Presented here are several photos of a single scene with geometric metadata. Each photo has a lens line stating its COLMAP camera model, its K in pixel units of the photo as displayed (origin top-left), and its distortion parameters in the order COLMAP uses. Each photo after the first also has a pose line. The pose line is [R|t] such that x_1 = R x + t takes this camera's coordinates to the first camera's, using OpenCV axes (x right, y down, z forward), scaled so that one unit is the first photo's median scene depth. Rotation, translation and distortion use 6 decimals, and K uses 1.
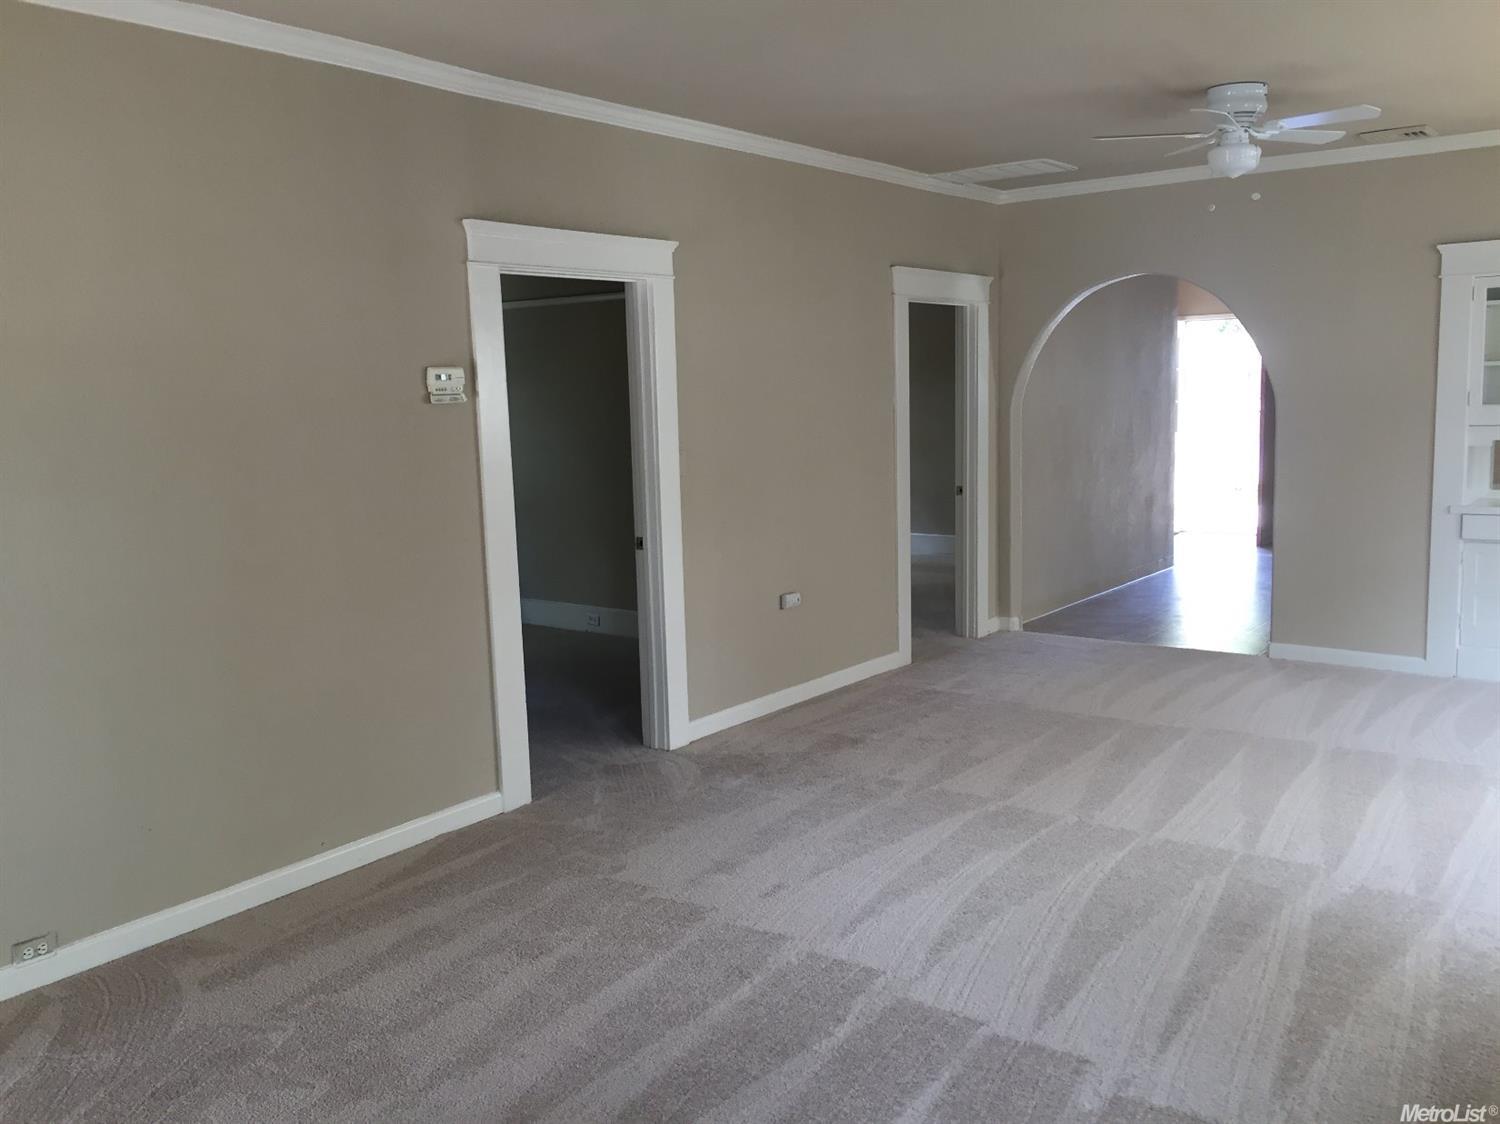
lens RADIAL K [[1281.6, 0, 704.1], [0, 1281.6, 534.0], [0, 0, 1]] dist [0.009750, 0.008006]
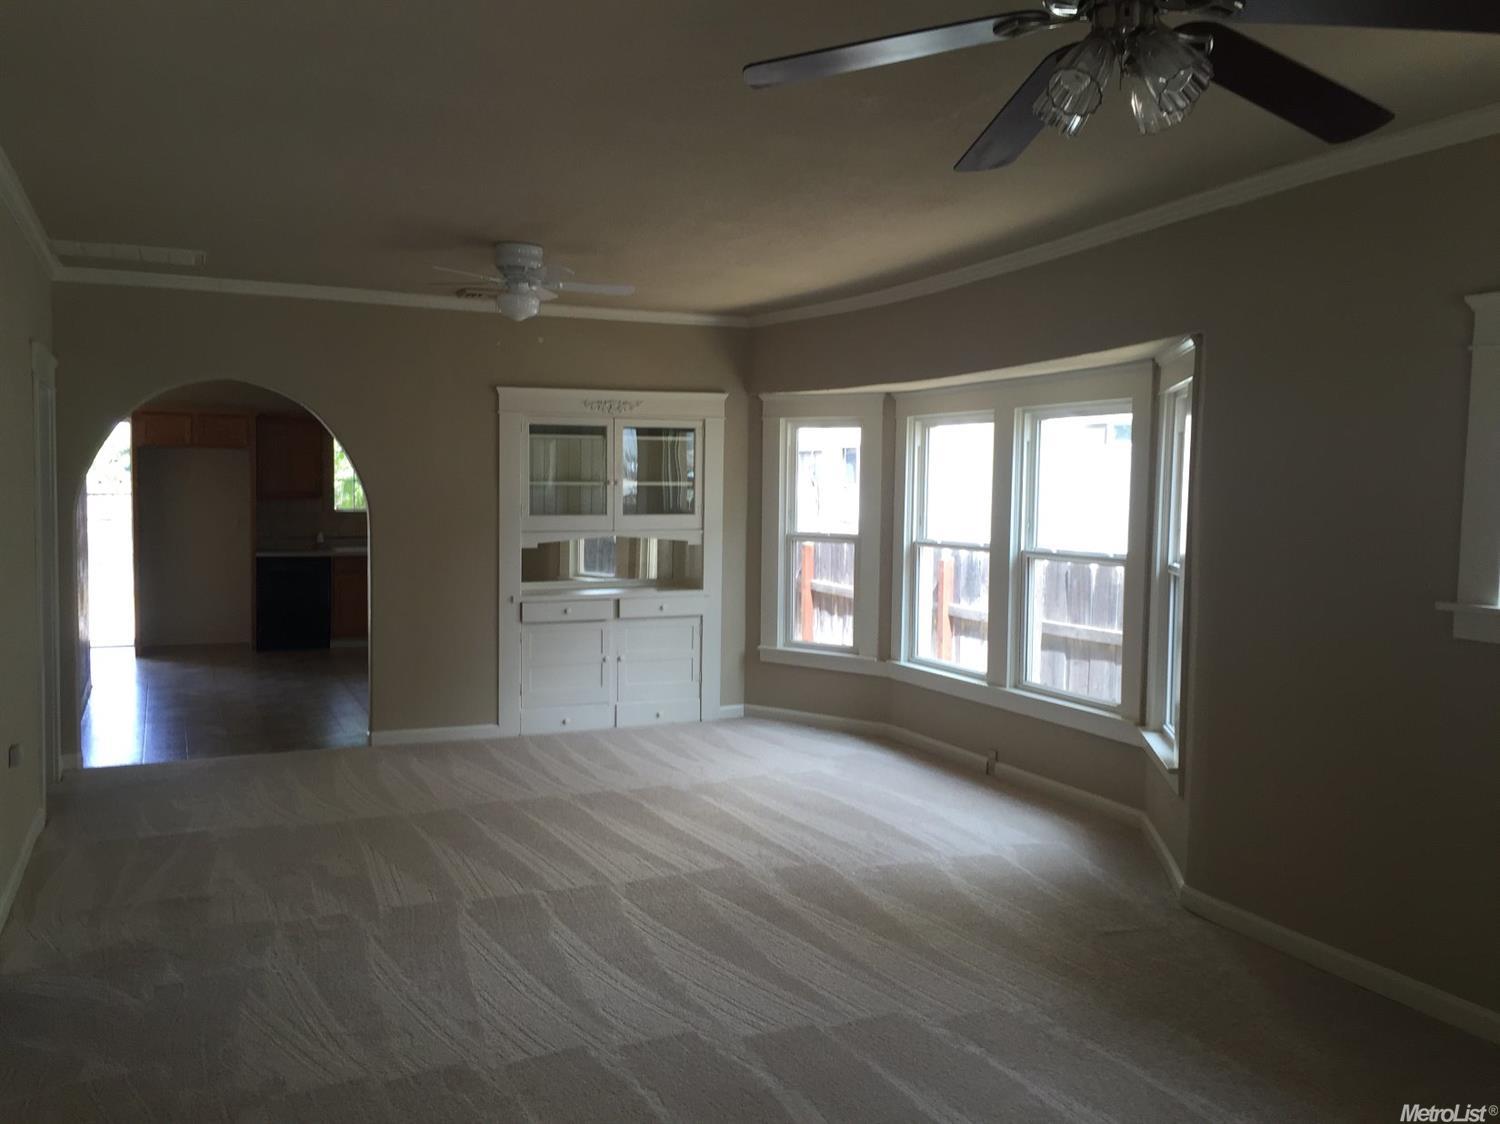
lens RADIAL K [[1305.0, 0, 750.3], [0, 1305.0, 544.5], [0, 0, 1]] dist [0.080337, -0.107798]
pose [[0.459189, -0.011726, 0.888261, -0.569565], [0.081056, 0.996295, -0.028750, -0.022512], [-0.884633, 0.085200, 0.458438, 0.286468]]
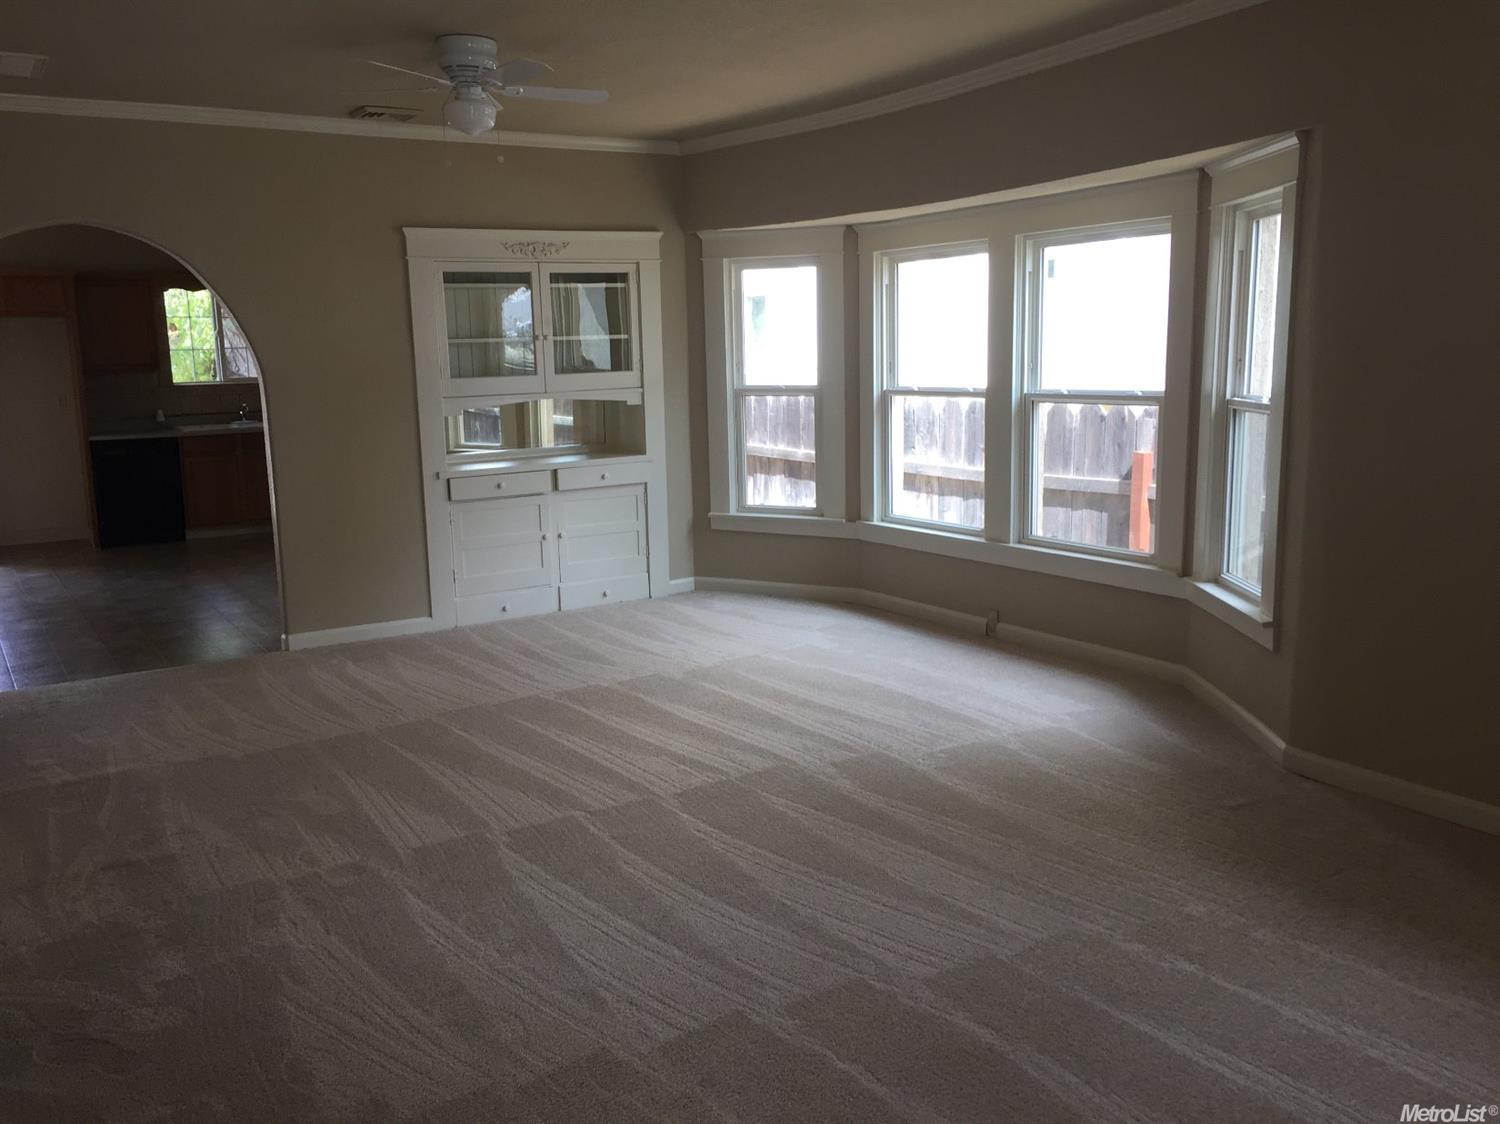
lens RADIAL K [[1302.3, 0, 753.7], [0, 1302.3, 542.3], [0, 0, 1]] dist [0.080225, -0.107166]
pose [[0.324387, -0.127182, 0.937335, -0.495502], [0.126858, 0.987818, 0.090130, -0.038359], [-0.937379, 0.089672, 0.336570, 0.507173]]
